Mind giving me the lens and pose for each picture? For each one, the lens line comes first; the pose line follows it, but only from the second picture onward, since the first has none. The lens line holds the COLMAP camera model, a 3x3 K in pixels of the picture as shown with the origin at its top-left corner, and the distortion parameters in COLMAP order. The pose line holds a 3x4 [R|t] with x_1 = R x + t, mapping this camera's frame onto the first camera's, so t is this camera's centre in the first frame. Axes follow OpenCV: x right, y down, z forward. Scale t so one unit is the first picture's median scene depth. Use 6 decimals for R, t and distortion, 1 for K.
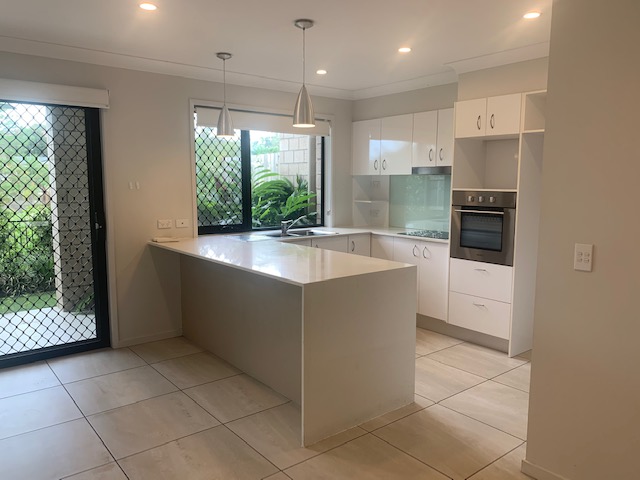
lens RADIAL K [[485.6, 0, 322.4], [0, 485.6, 235.3], [0, 0, 1]] dist [-0.020574, 0.017361]
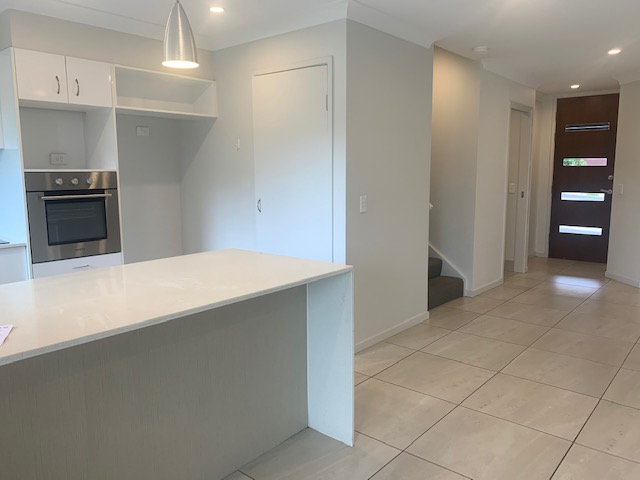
lens RADIAL K [[485.6, 0, 325.0], [0, 485.6, 236.0], [0, 0, 1]] dist [-0.020574, 0.017361]
pose [[-0.174853, -0.139659, 0.974639, -0.584612], [0.112198, 0.980615, 0.160644, -0.071140], [-0.978181, 0.137442, -0.155794, 0.765190]]
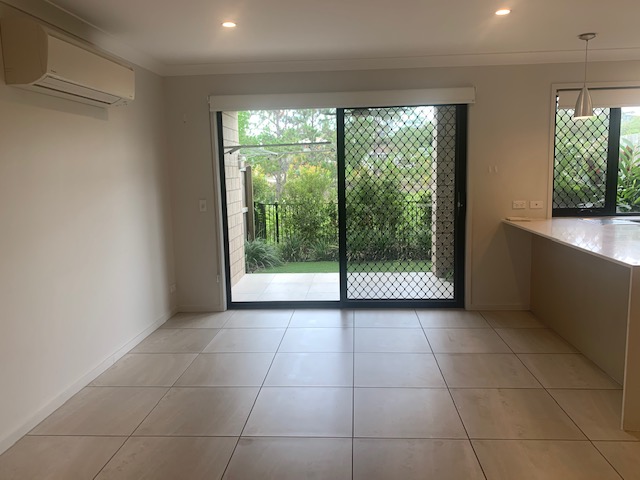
lens RADIAL K [[485.6, 0, 320.9], [0, 485.6, 241.6], [0, 0, 1]] dist [-0.020574, 0.017361]
pose [[0.719992, 0.075853, -0.689824, 0.112607], [-0.048670, 0.997080, 0.058841, 0.017891], [0.692274, -0.008791, 0.721582, -0.087416]]
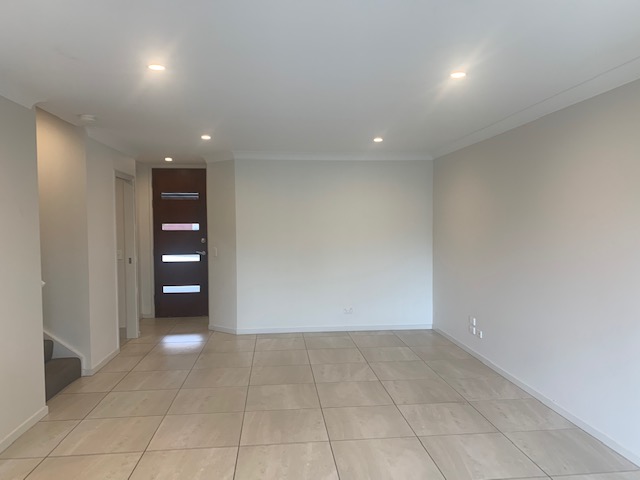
lens RADIAL K [[485.6, 0, 323.7], [0, 485.6, 238.2], [0, 0, 1]] dist [-0.020574, 0.017361]
pose [[-0.829453, -0.010312, 0.558482, -0.567389], [0.068862, 0.990315, 0.120559, -0.086572], [-0.554316, 0.138457, -0.820709, 0.793227]]
